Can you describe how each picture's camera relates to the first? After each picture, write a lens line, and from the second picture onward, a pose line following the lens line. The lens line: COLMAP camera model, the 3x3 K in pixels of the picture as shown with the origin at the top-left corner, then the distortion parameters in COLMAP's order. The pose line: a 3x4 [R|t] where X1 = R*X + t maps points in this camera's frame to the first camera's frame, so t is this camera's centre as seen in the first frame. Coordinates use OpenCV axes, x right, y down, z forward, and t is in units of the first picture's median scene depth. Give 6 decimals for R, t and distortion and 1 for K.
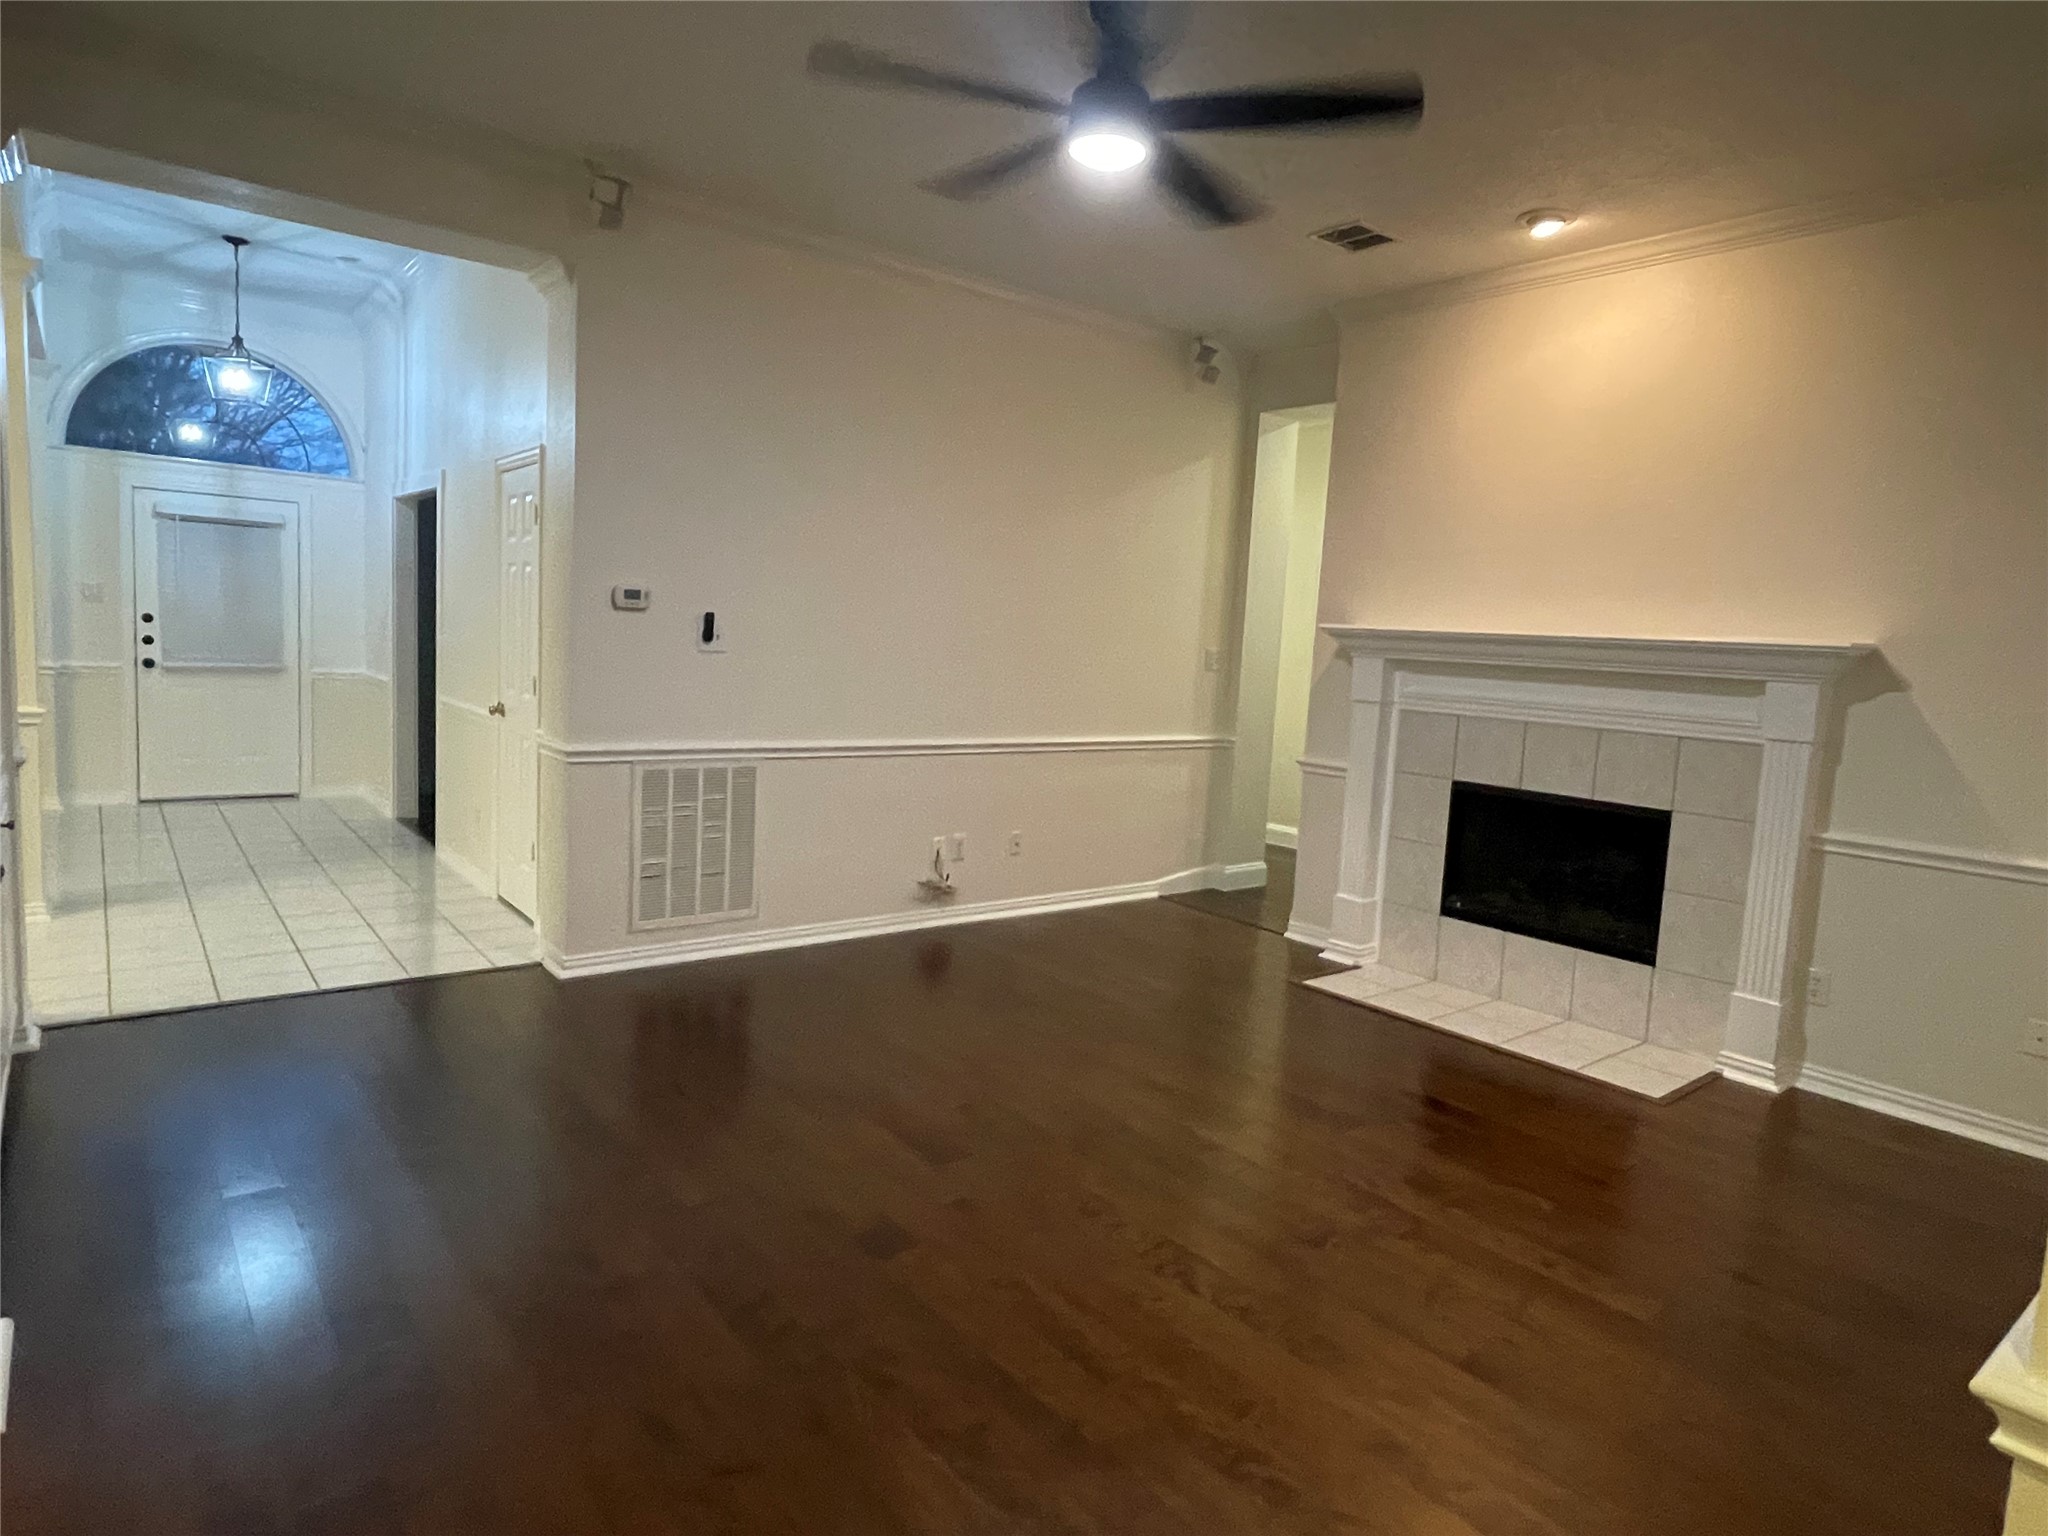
lens RADIAL K [[1166.0, 0, 1054.9], [0, 1166.0, 762.5], [0, 0, 1]] dist [-0.007491, 0.000208]
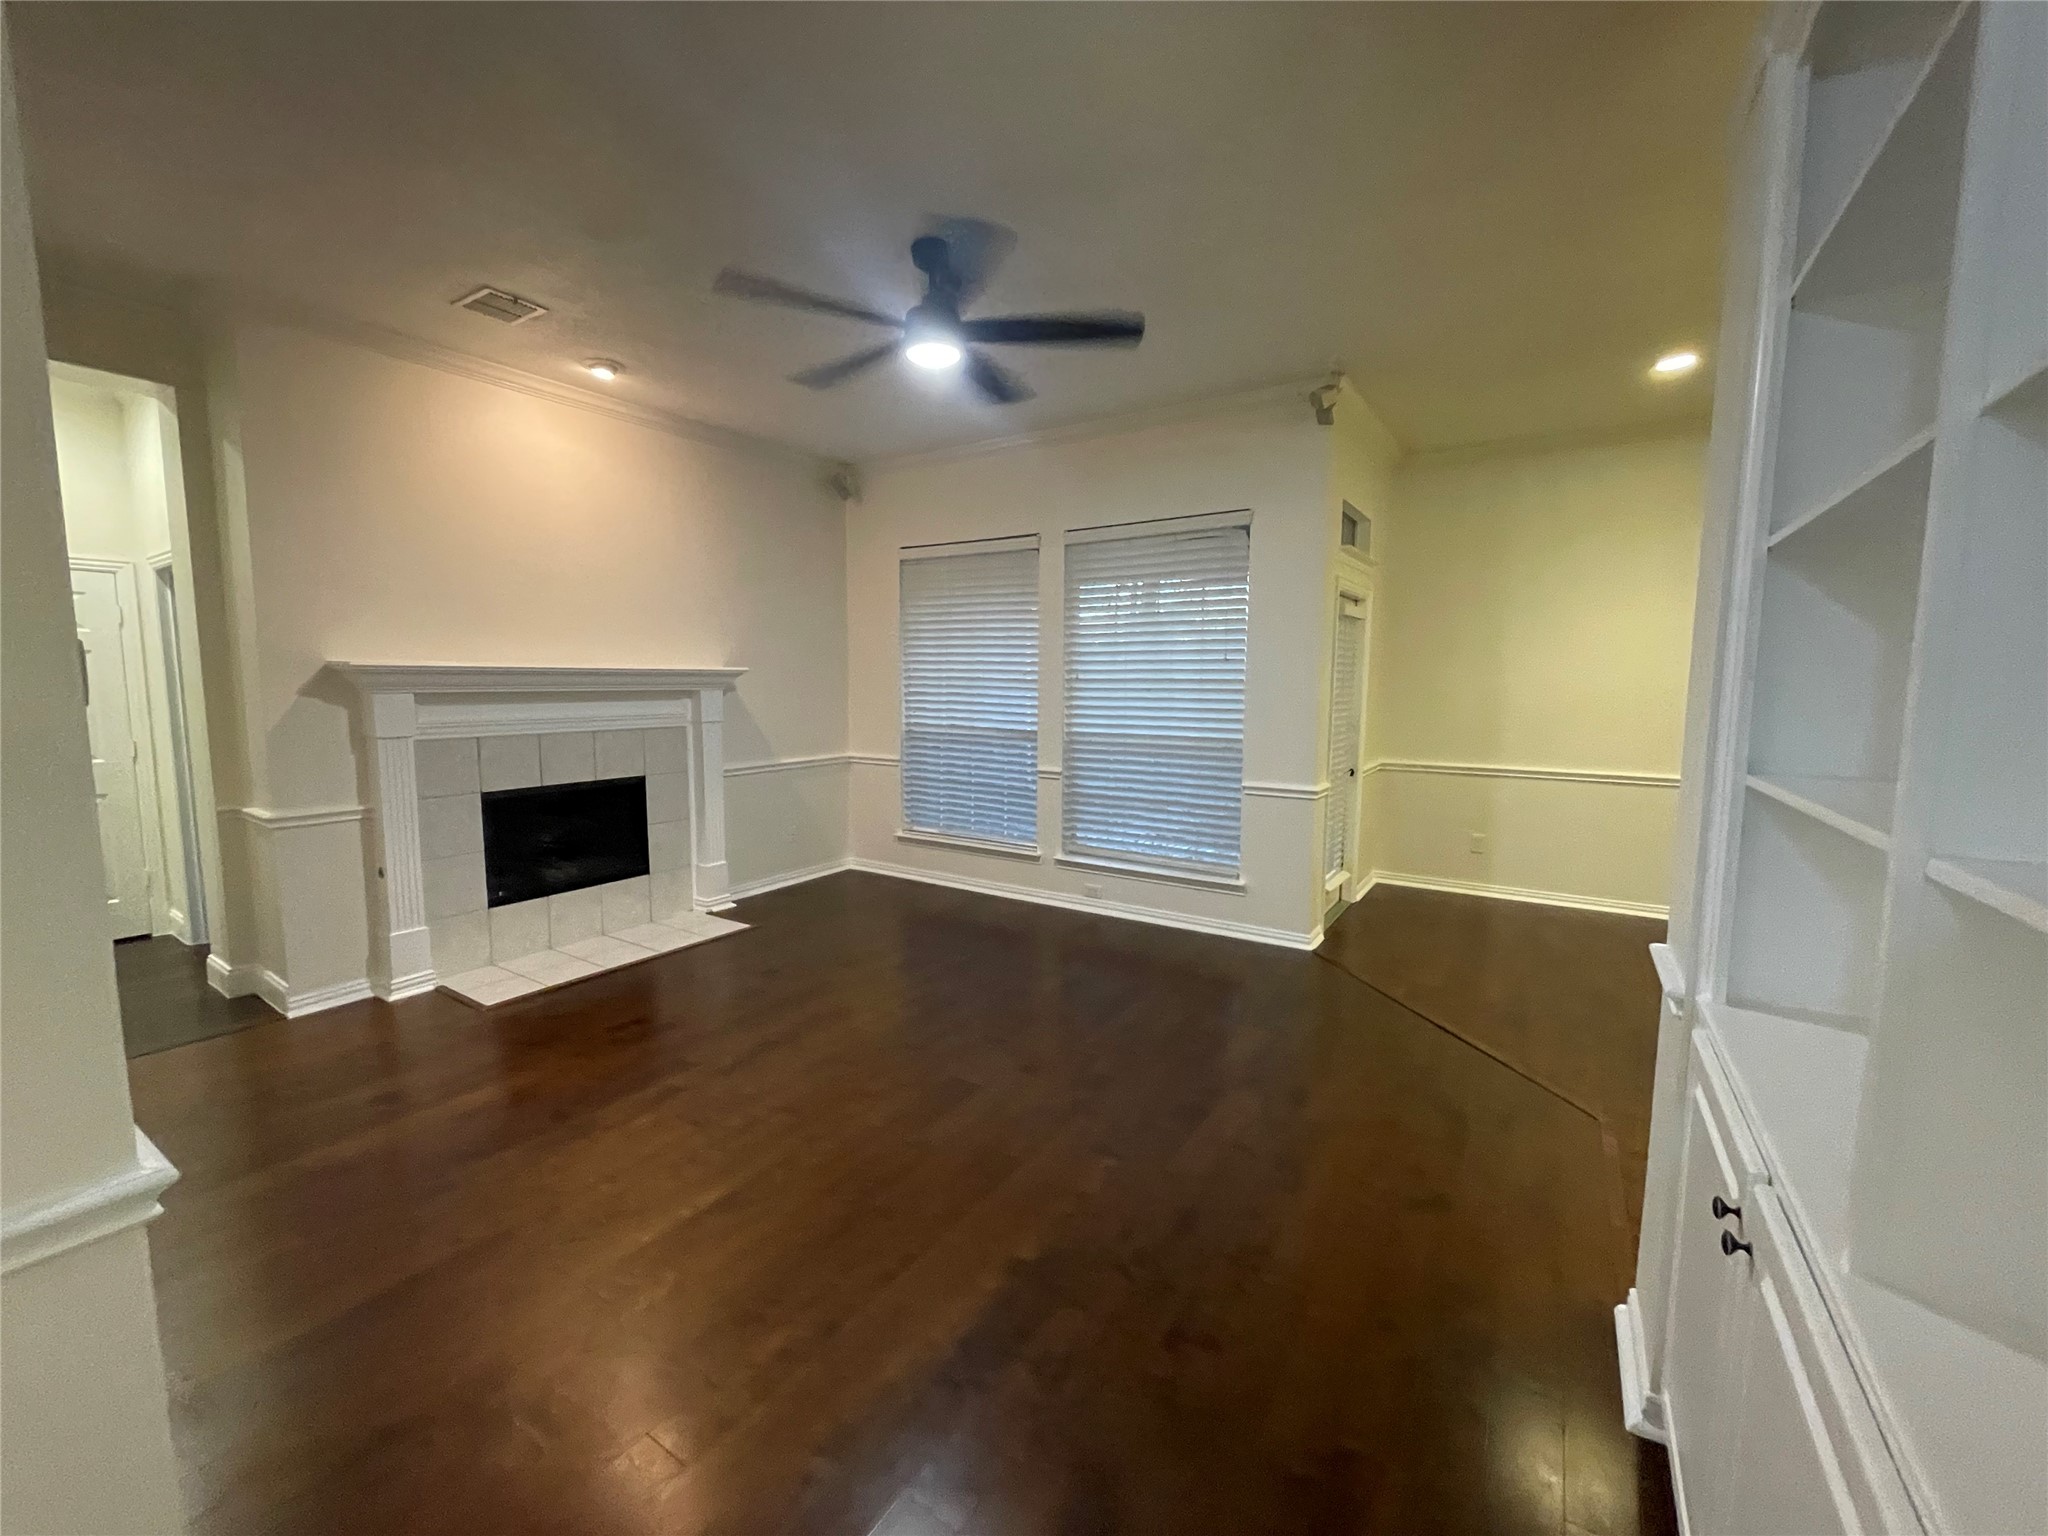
lens RADIAL K [[825.9, 0, 1027.9], [0, 825.9, 760.2], [0, 0, 1]] dist [-0.001214, -0.000162]
pose [[-0.306943, -0.152084, 0.939498, -0.543909], [0.077186, 0.979920, 0.183844, -0.115284], [-0.948593, 0.128945, -0.289041, 0.654750]]
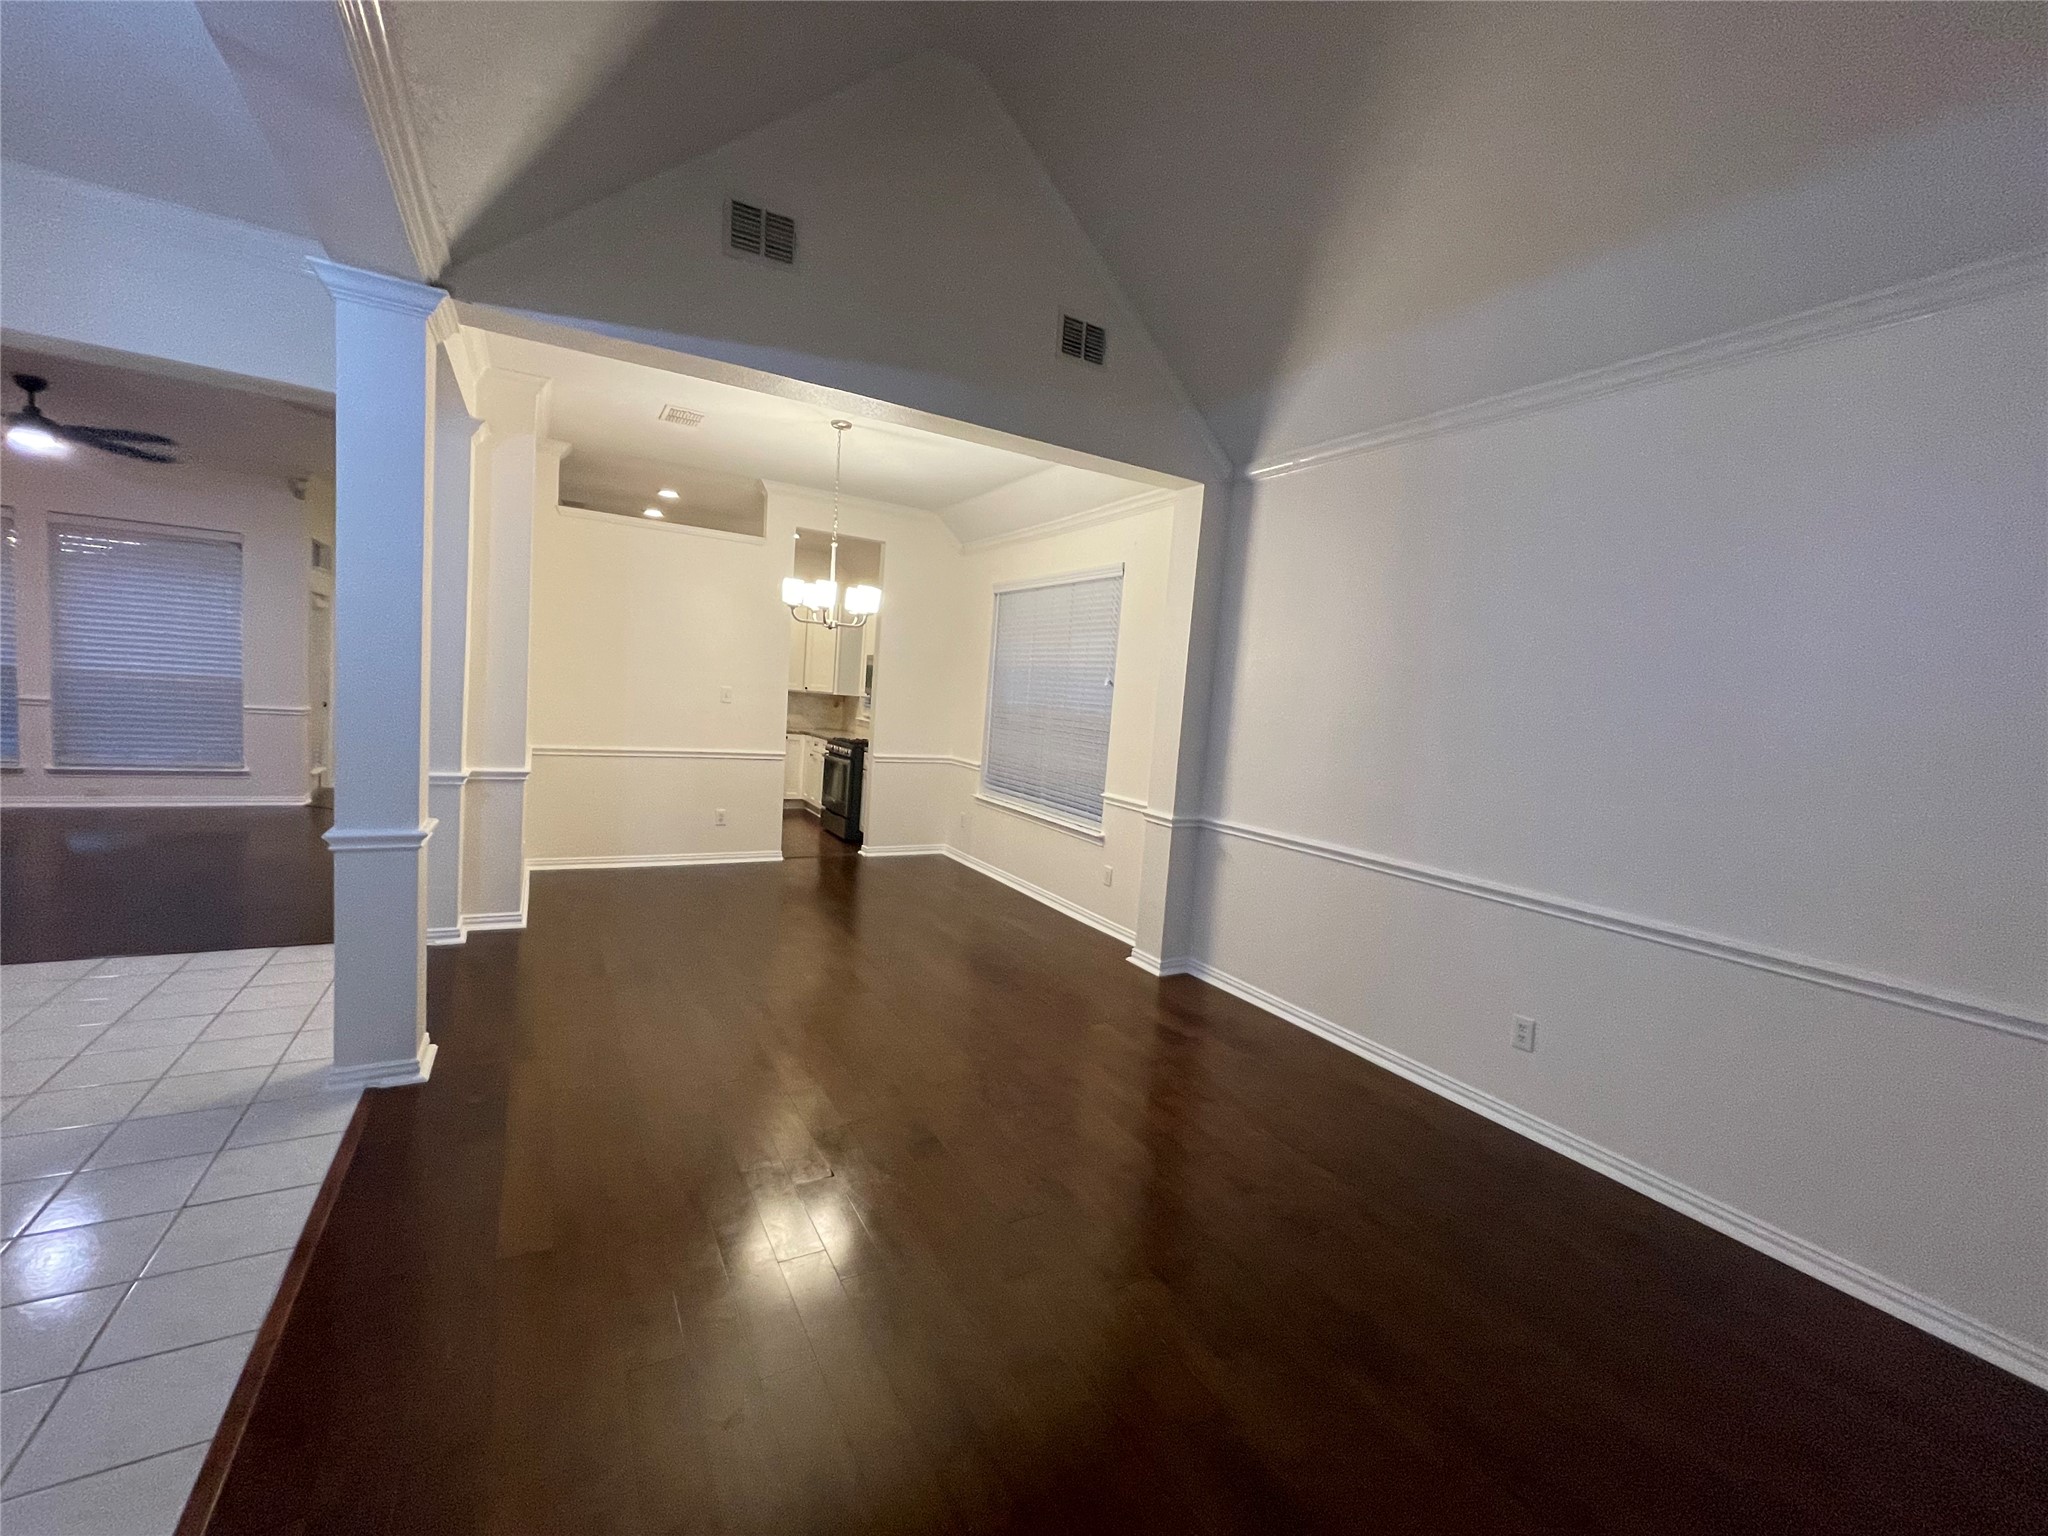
lens RADIAL K [[825.9, 0, 1016.2], [0, 825.9, 760.8], [0, 0, 1]] dist [-0.001214, -0.000162]
pose [[-0.977178, -0.142894, 0.157178, -1.257441], [-0.111619, 0.974946, 0.192409, -0.229716], [-0.180734, 0.170474, -0.968645, 1.280821]]
